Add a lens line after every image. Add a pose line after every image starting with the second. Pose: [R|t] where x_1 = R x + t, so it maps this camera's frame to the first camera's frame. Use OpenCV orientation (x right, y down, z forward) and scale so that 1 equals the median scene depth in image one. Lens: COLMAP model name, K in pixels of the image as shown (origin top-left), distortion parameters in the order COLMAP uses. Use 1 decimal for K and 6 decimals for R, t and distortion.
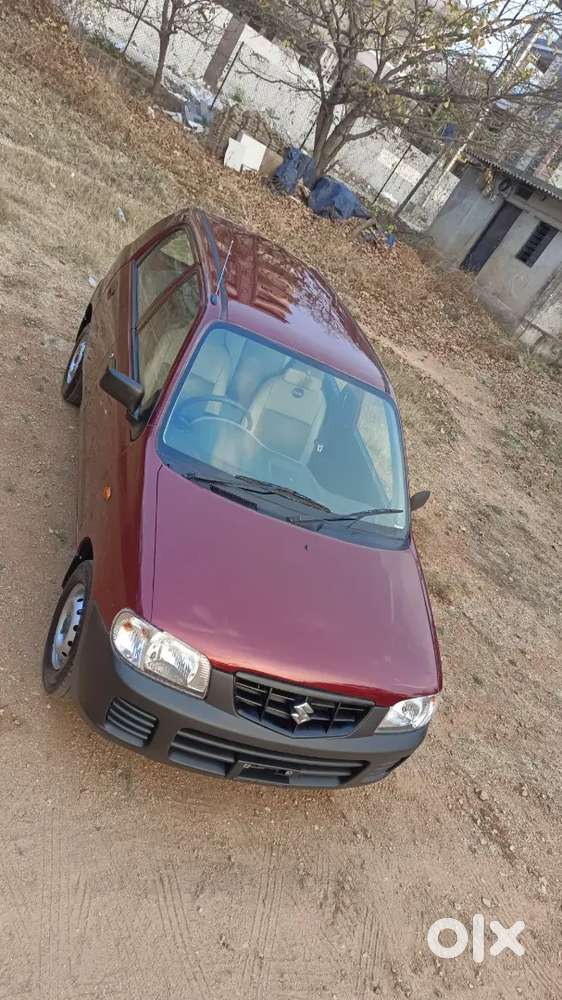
lens RADIAL K [[750.3, 0, 279.6], [0, 750.3, 501.3], [0, 0, 1]] dist [0.028867, -0.026093]
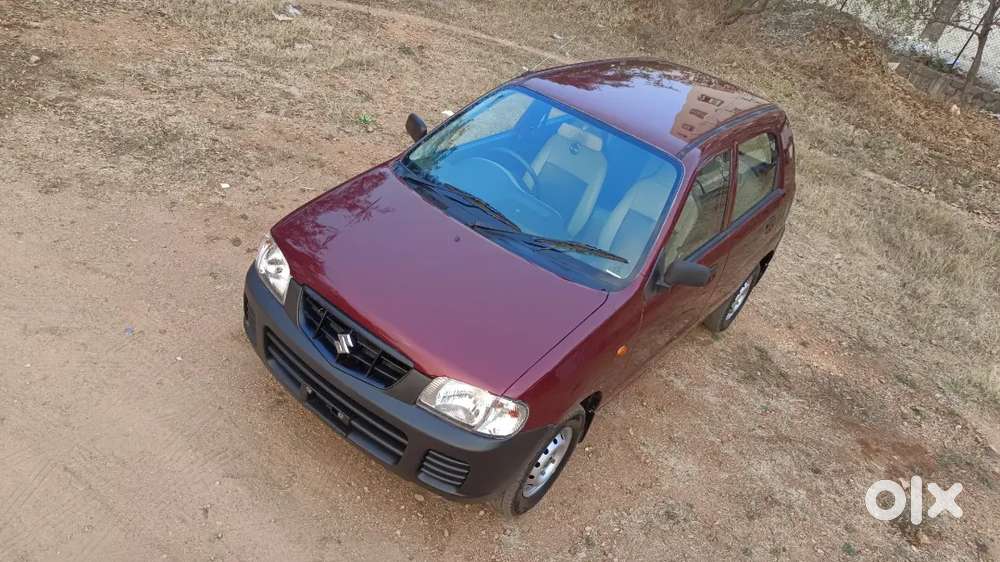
lens RADIAL K [[750.3, 0, 497.9], [0, 750.3, 279.2], [0, 0, 1]] dist [0.028867, -0.026093]
pose [[0.665779, 0.056988, -0.743969, 0.866402], [-0.310347, 0.927890, -0.206654, 0.315391], [0.678544, 0.368474, 0.635456, 0.398675]]
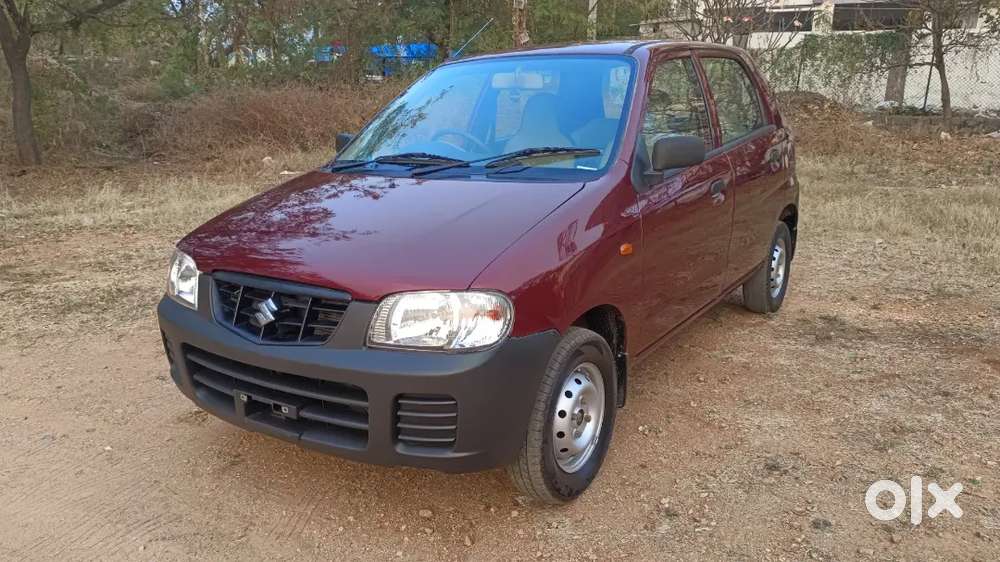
lens RADIAL K [[750.3, 0, 504.1], [0, 750.3, 283.8], [0, 0, 1]] dist [0.028867, -0.026093]
pose [[0.588263, -0.331667, -0.737525, 0.720007], [-0.060451, 0.891436, -0.449097, 0.548616], [0.806407, 0.308771, 0.504349, 0.711250]]
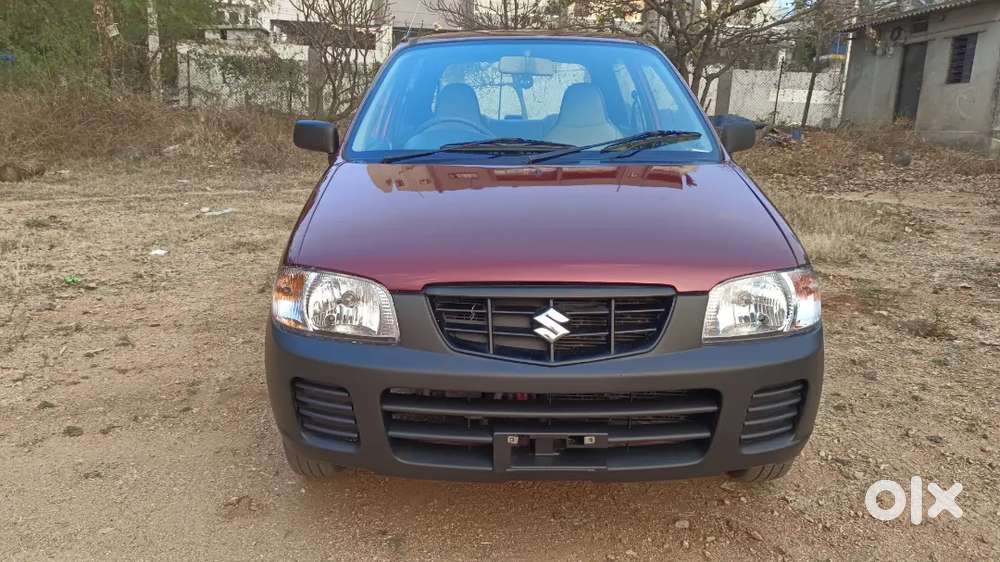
lens RADIAL K [[750.3, 0, 502.0], [0, 750.3, 279.6], [0, 0, 1]] dist [0.028867, -0.026093]
pose [[0.854544, -0.426008, -0.297106, 0.185059], [0.293929, 0.868290, -0.399598, 0.449114], [0.428206, 0.254146, 0.867208, 0.363990]]
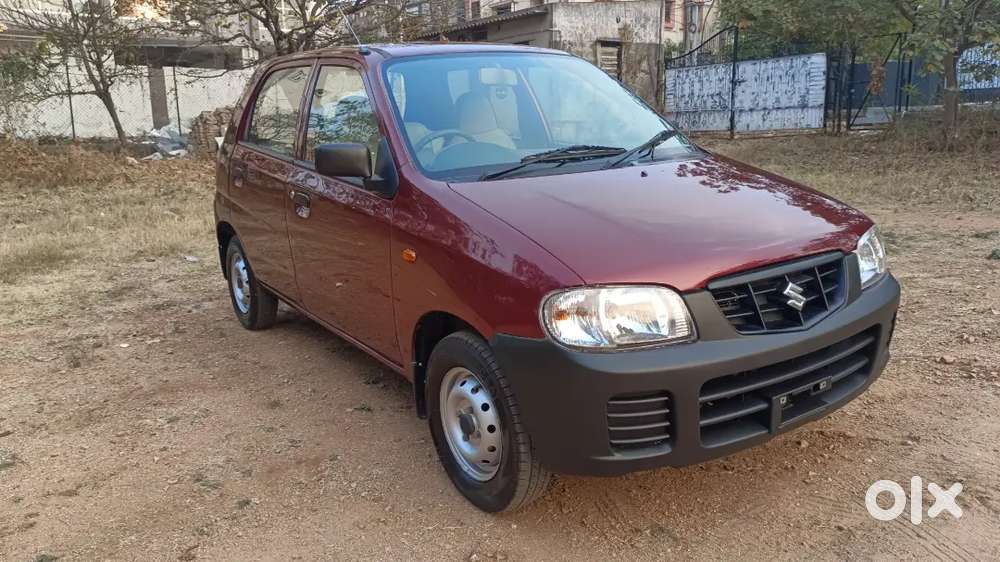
lens RADIAL K [[750.3, 0, 496.3], [0, 750.3, 279.8], [0, 0, 1]] dist [0.028867, -0.026093]
pose [[0.799179, -0.571733, 0.185563, -0.317487], [0.597649, 0.788788, -0.143628, 0.177046], [-0.064254, 0.225686, 0.972079, 0.234409]]
